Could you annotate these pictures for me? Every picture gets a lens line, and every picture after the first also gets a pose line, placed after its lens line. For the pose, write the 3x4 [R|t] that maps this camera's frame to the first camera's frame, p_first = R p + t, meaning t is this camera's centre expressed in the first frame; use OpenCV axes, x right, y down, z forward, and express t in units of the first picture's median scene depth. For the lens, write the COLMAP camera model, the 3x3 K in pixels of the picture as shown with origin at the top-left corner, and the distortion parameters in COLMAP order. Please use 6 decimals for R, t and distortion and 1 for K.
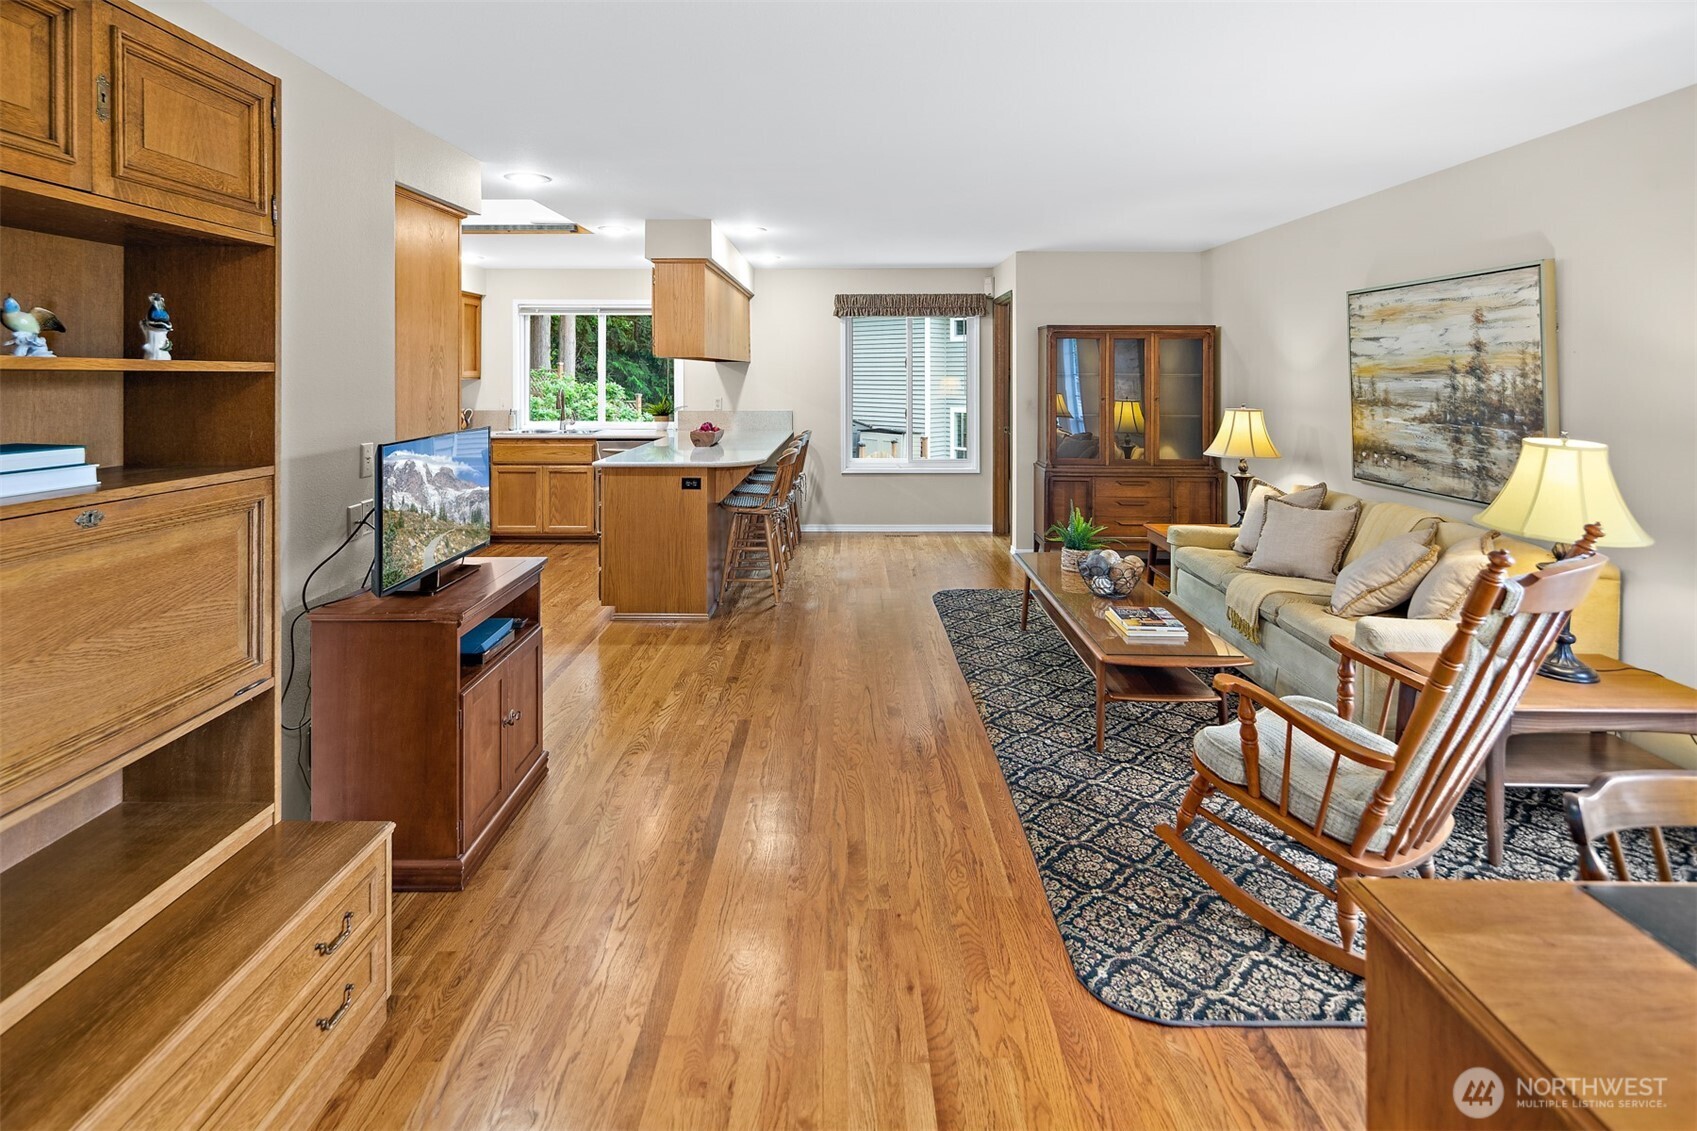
lens RADIAL K [[830.7, 0, 842.1], [0, 830.7, 393.5], [0, 0, 1]] dist [0.005889, 0.000446]
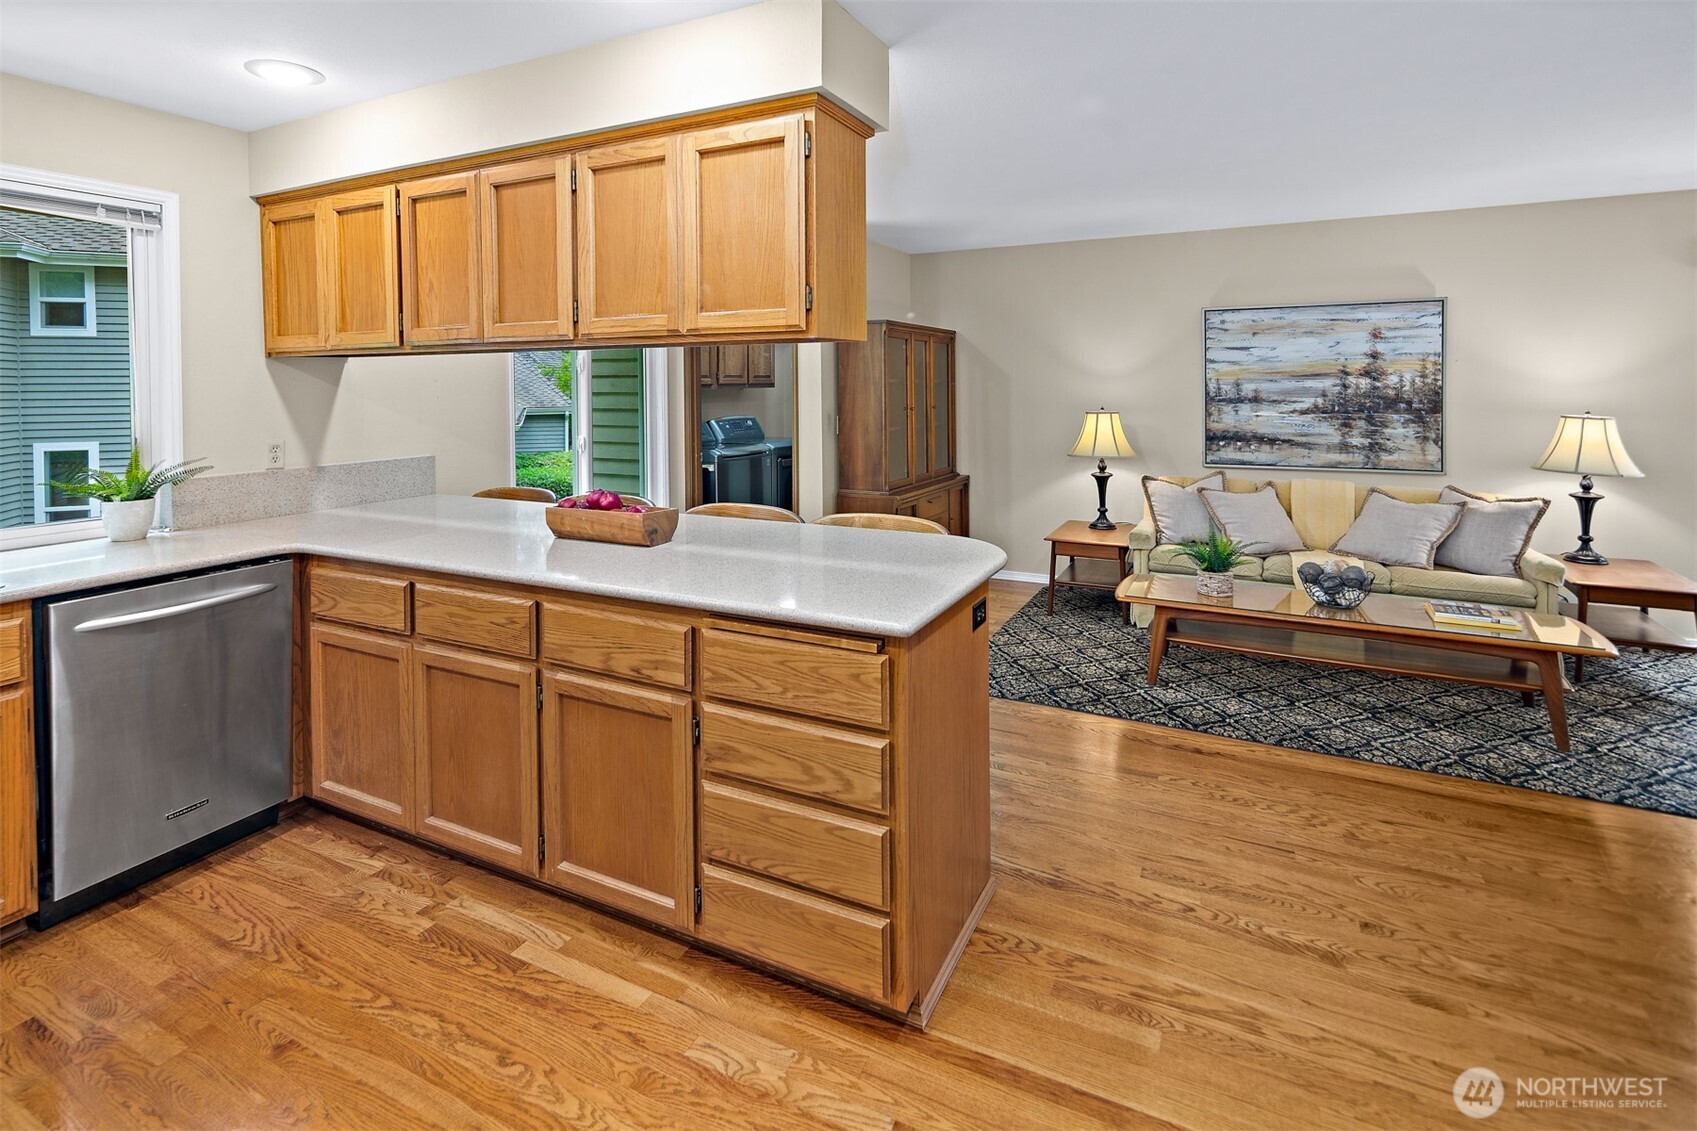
lens RADIAL K [[827.2, 0, 841.9], [0, 827.2, 389.4], [0, 0, 1]] dist [0.017651, 0.000535]
pose [[0.447015, -0.011414, 0.894454, -0.795961], [0.029082, 0.999575, -0.001779, -0.022161], [-0.894053, 0.026808, 0.447157, 1.083914]]
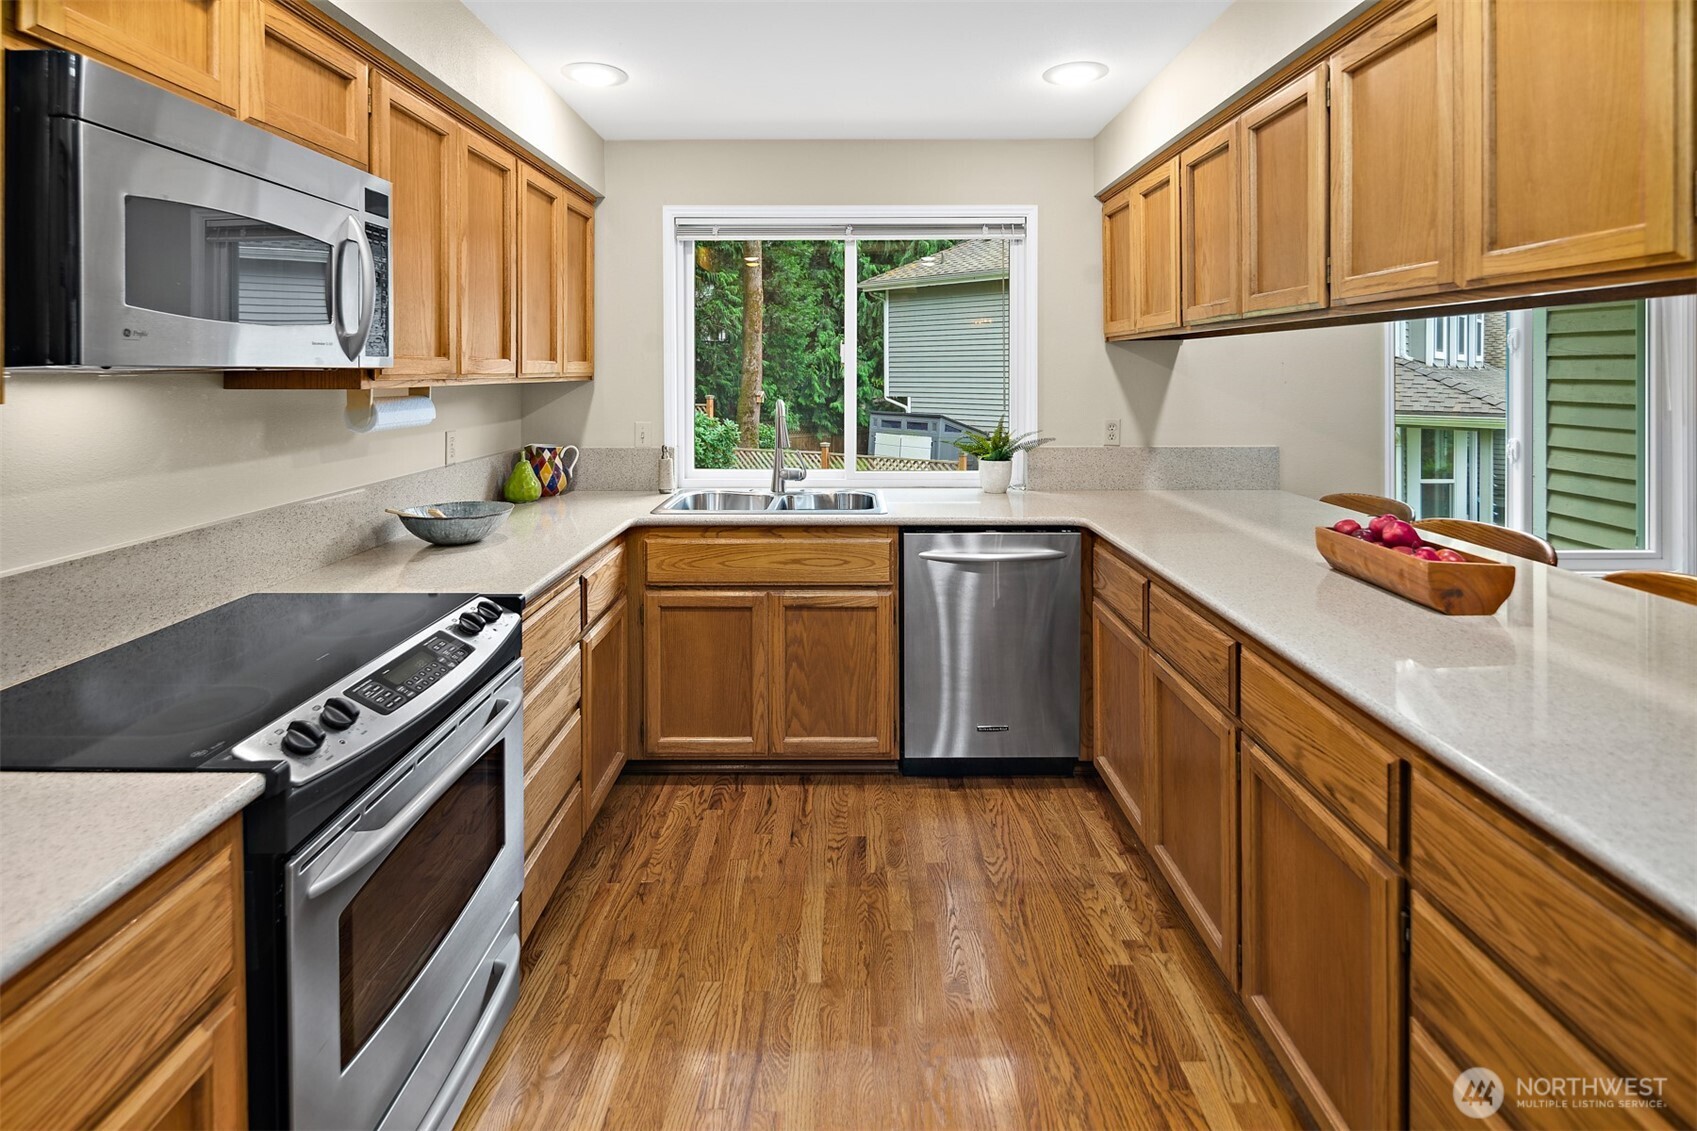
lens RADIAL K [[824.1, 0, 841.0], [0, 824.1, 369.6], [0, 0, 1]] dist [0.002970, -0.000802]
pose [[0.999990, -0.000940, 0.004431, -0.596064], [0.001048, 0.999702, -0.024372, -0.021111], [-0.004407, 0.024376, 0.999693, 1.081261]]
